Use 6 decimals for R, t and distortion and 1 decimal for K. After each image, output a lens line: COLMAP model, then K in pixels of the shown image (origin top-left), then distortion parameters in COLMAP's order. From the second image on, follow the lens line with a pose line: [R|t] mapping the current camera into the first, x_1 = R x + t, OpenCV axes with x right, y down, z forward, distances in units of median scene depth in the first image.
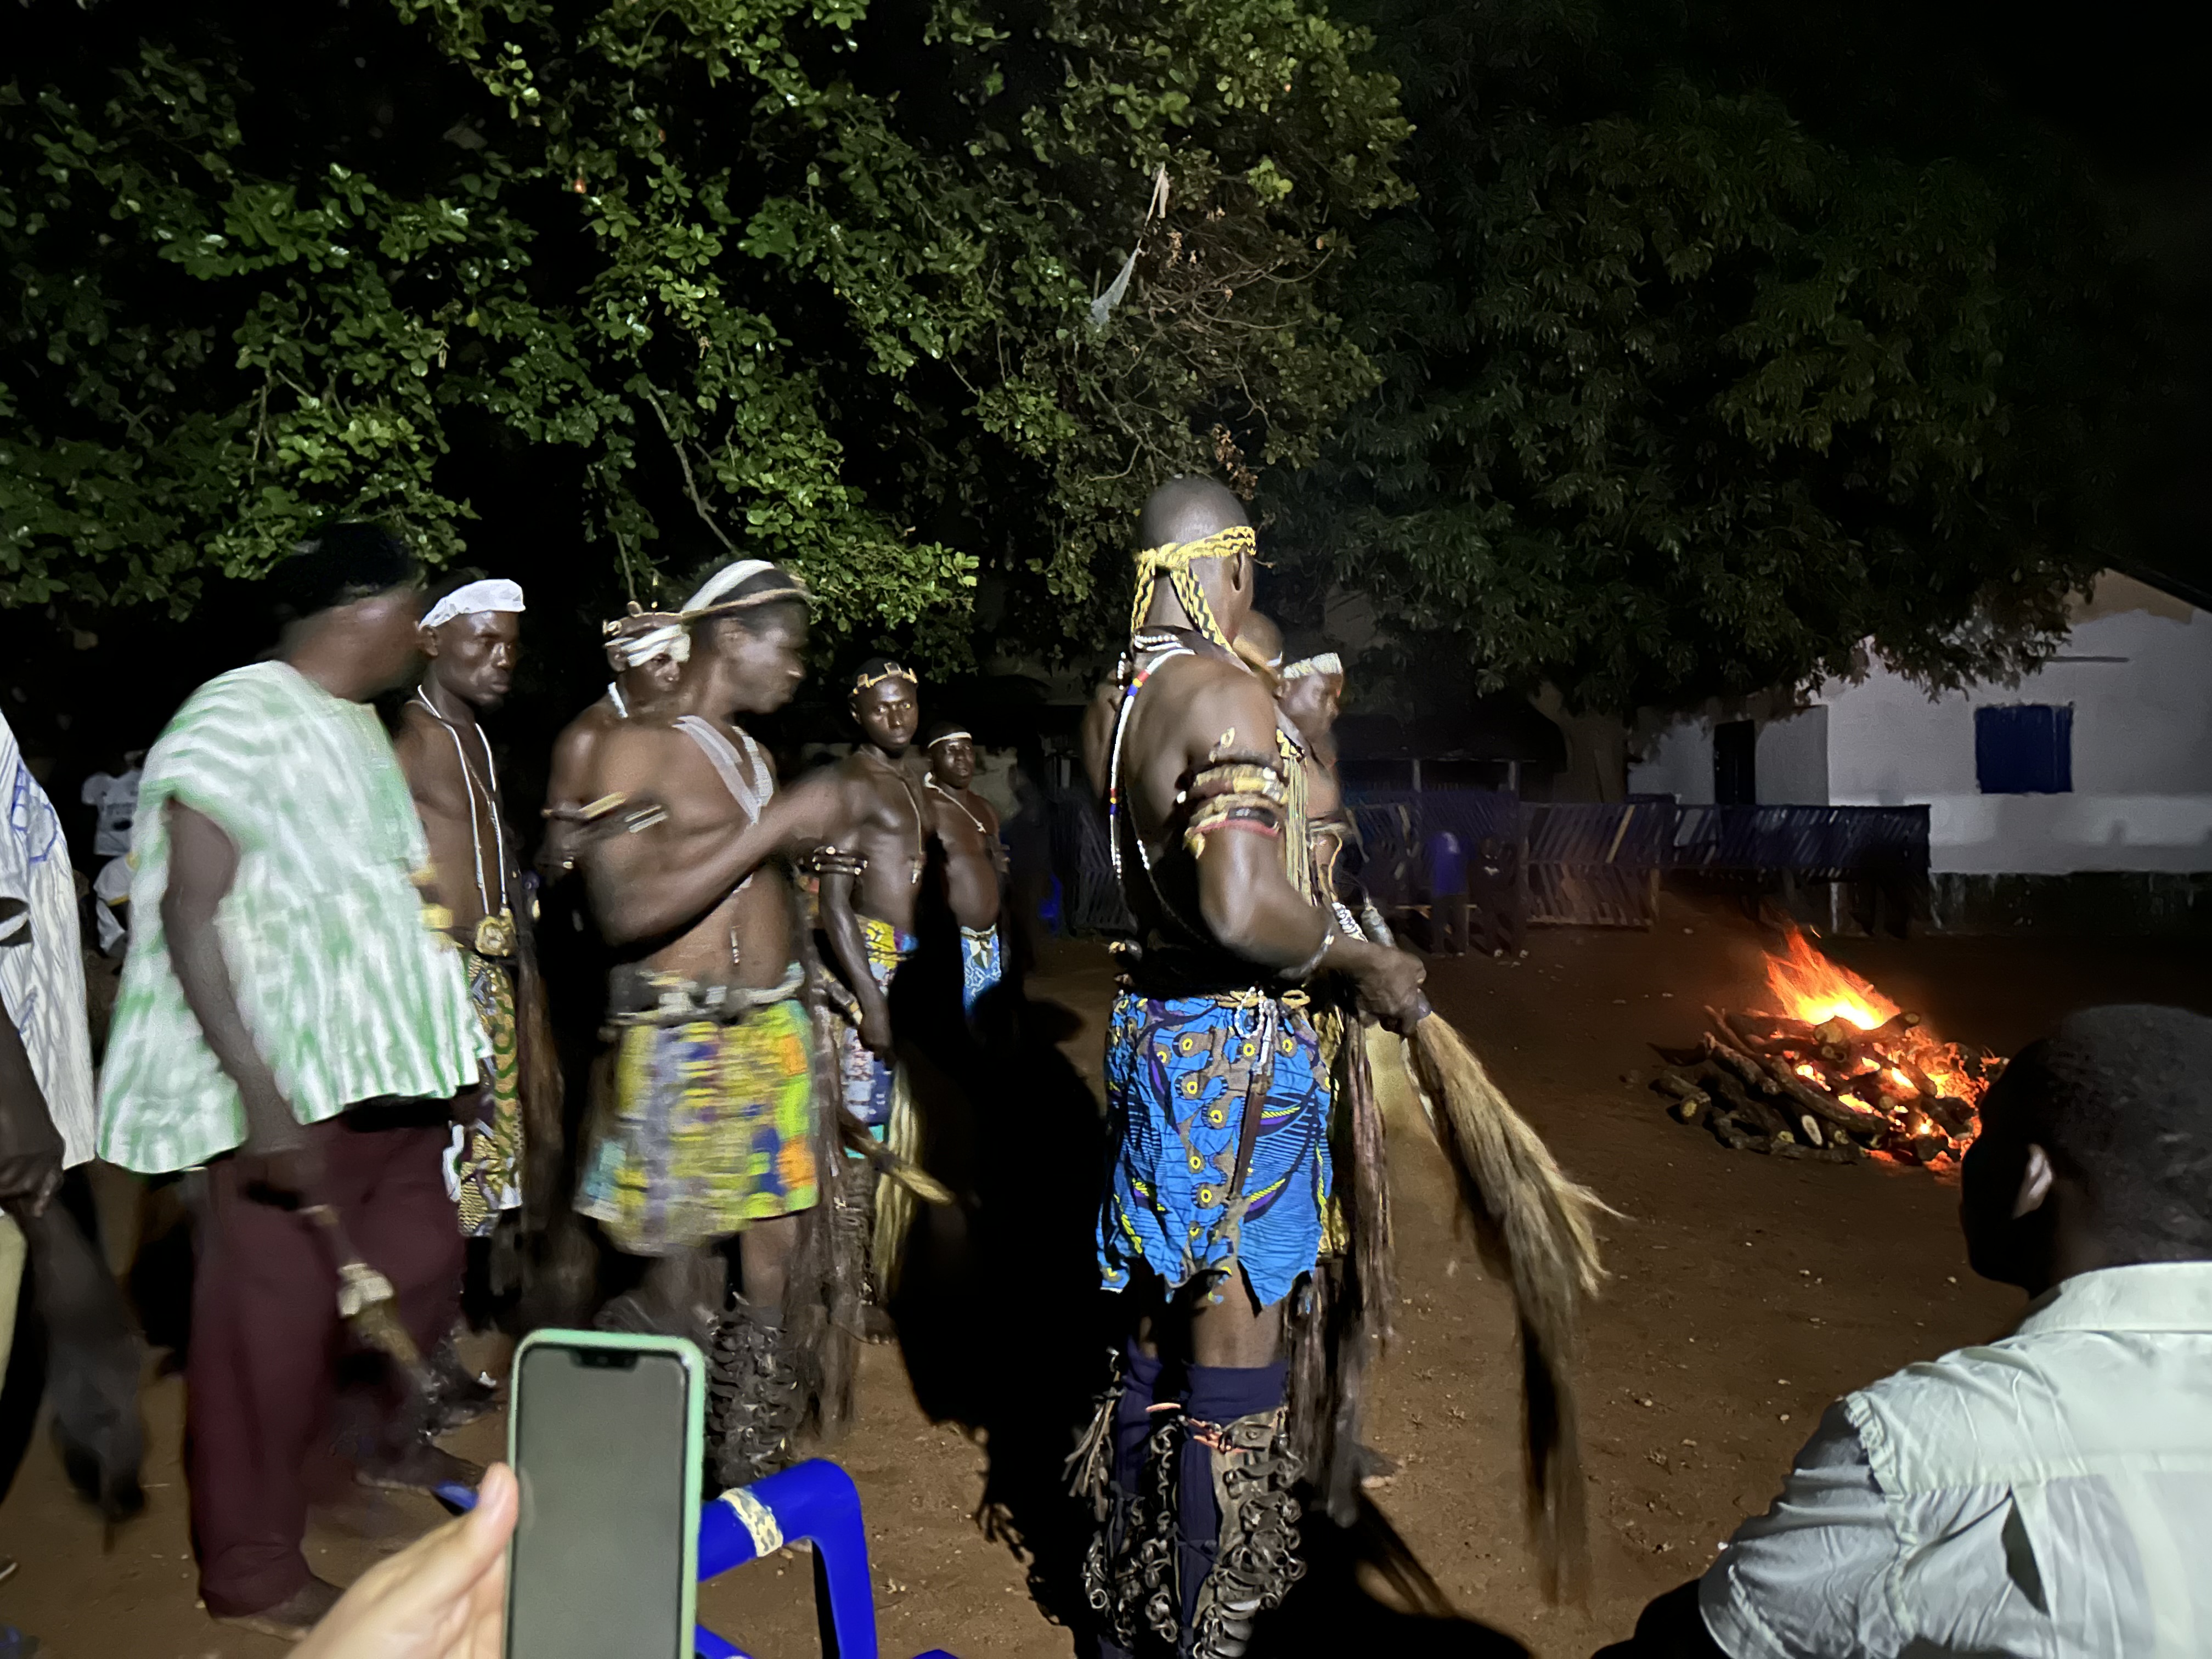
lens RADIAL K [[1644.9, 0, 1104.5], [0, 1644.9, 799.9], [0, 0, 1]] dist [0.057676, -0.047522]
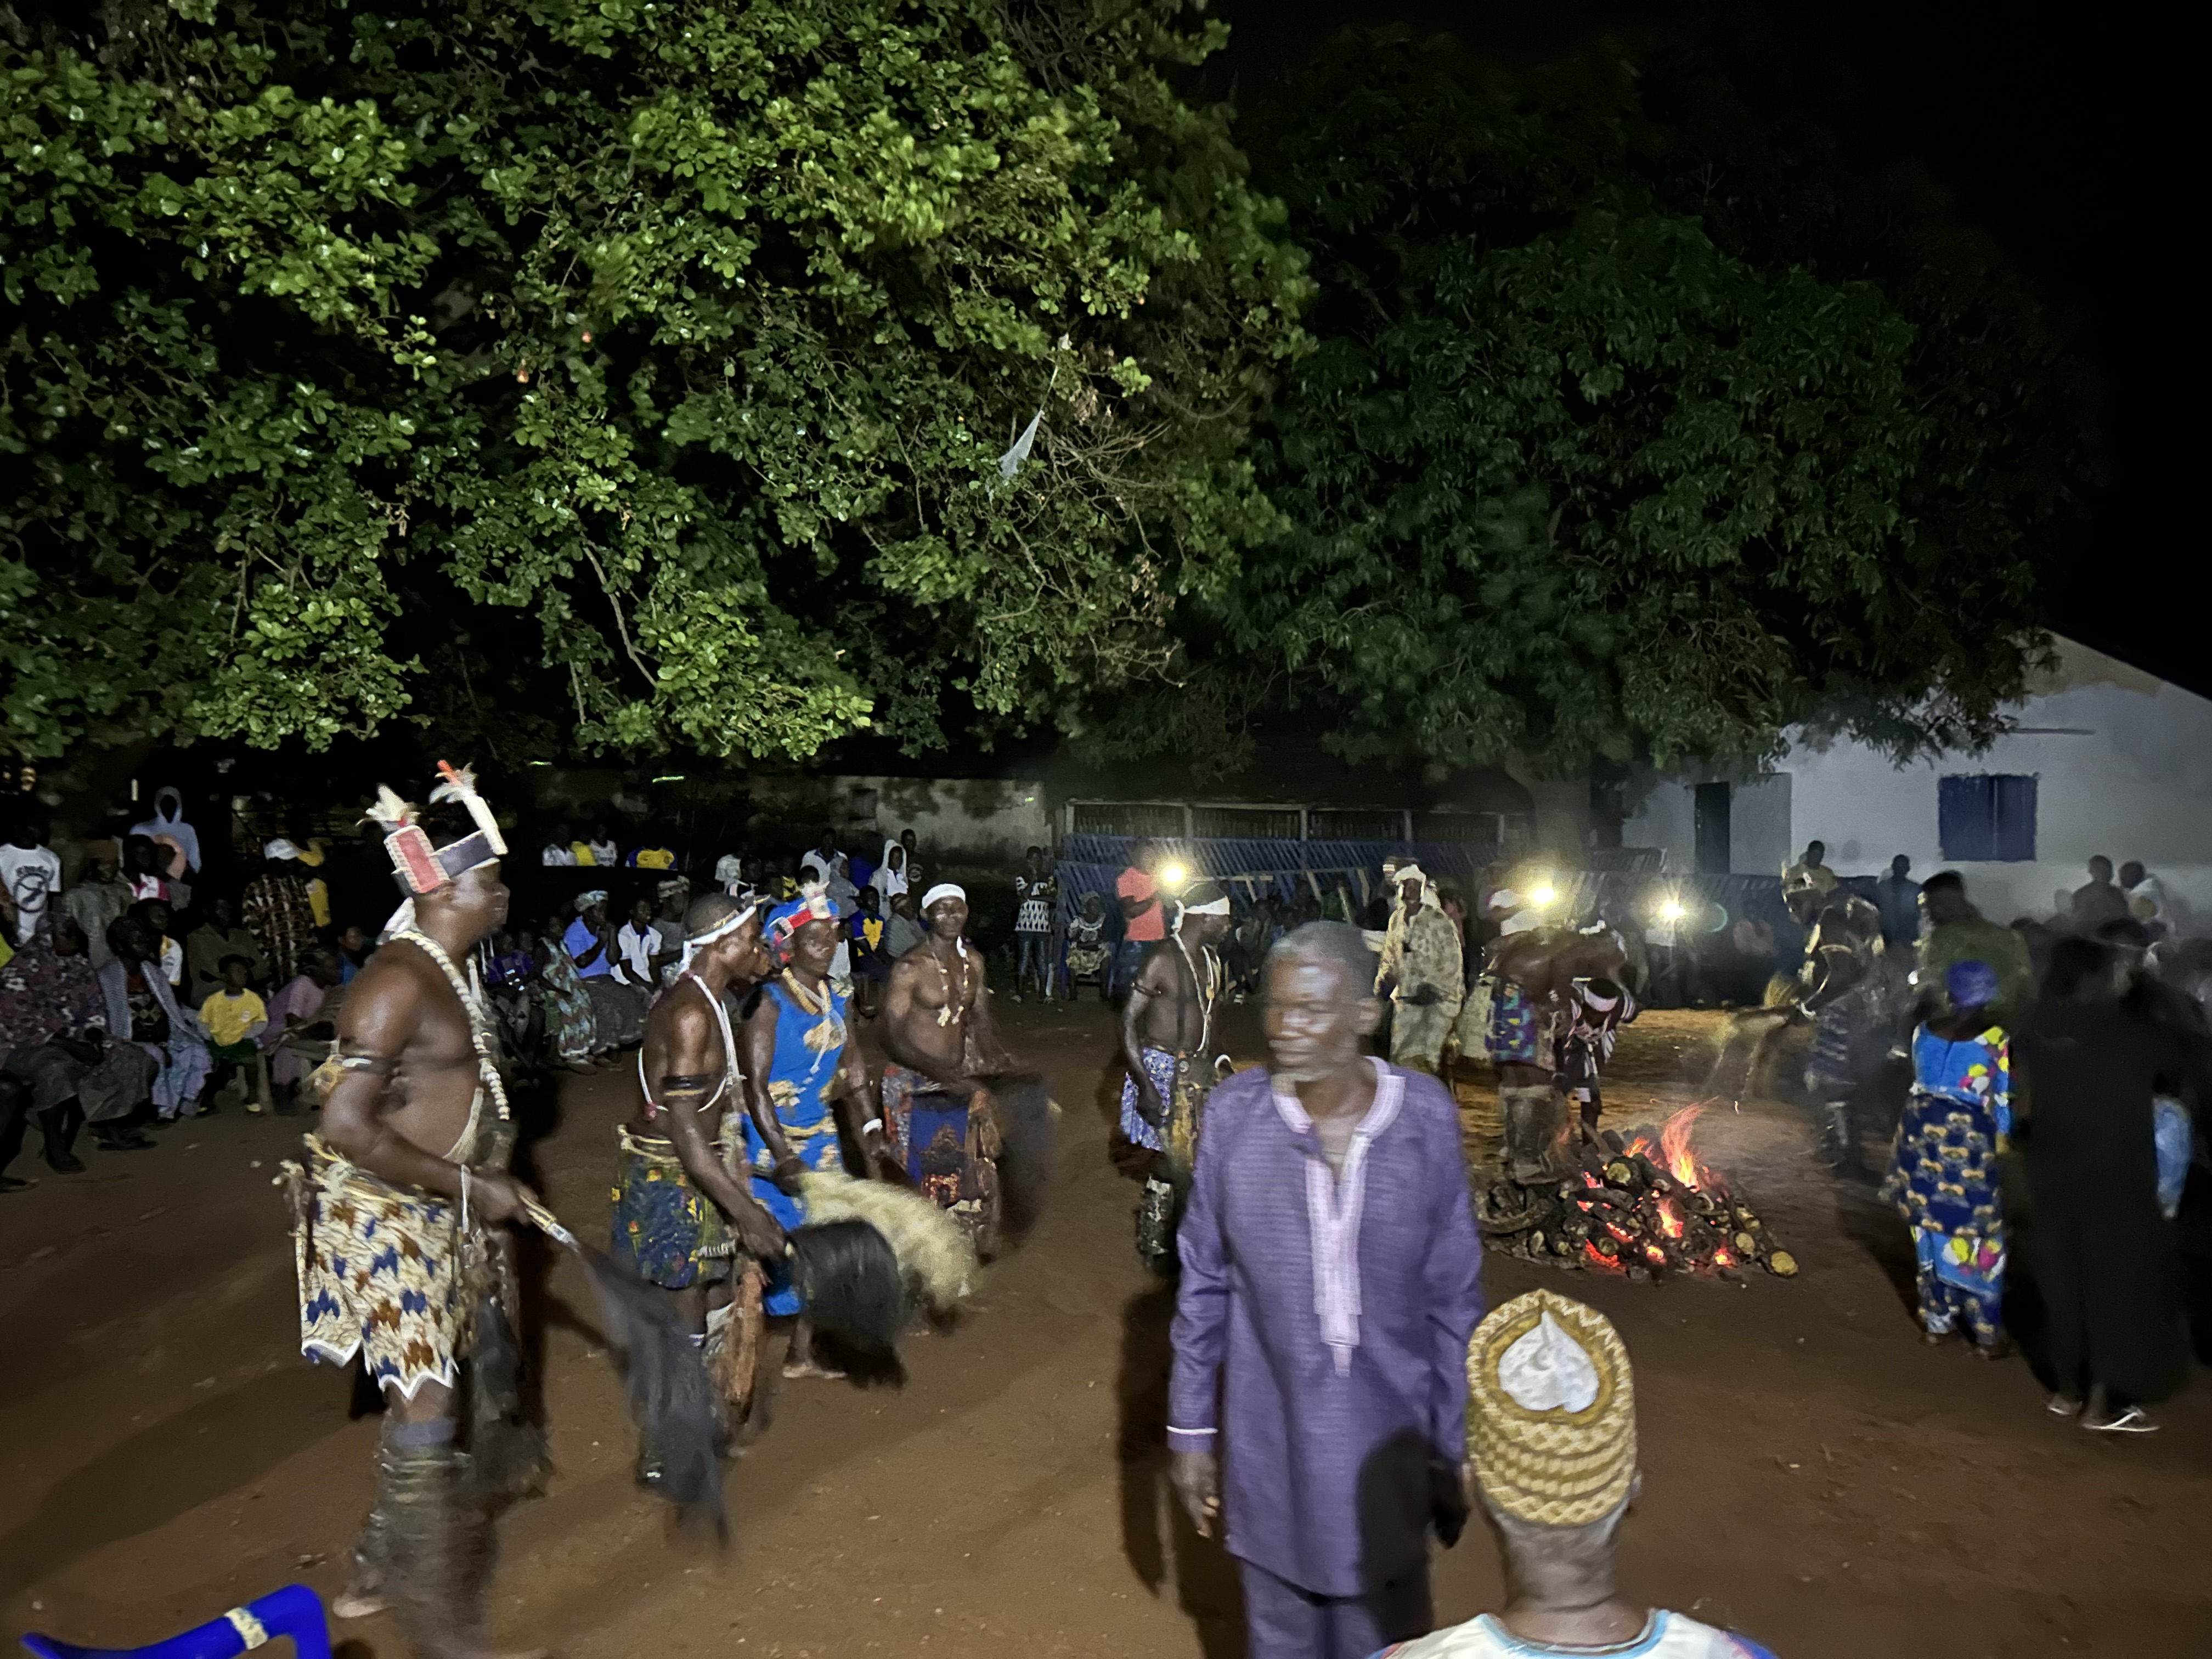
lens RADIAL K [[1644.9, 0, 1138.1], [0, 1644.9, 798.6], [0, 0, 1]] dist [0.057676, -0.047522]
pose [[0.999367, 0.018416, -0.030423, 0.134558], [-0.018435, 0.999830, -0.000355, -0.077680], [0.030411, 0.000915, 0.999537, -0.122610]]
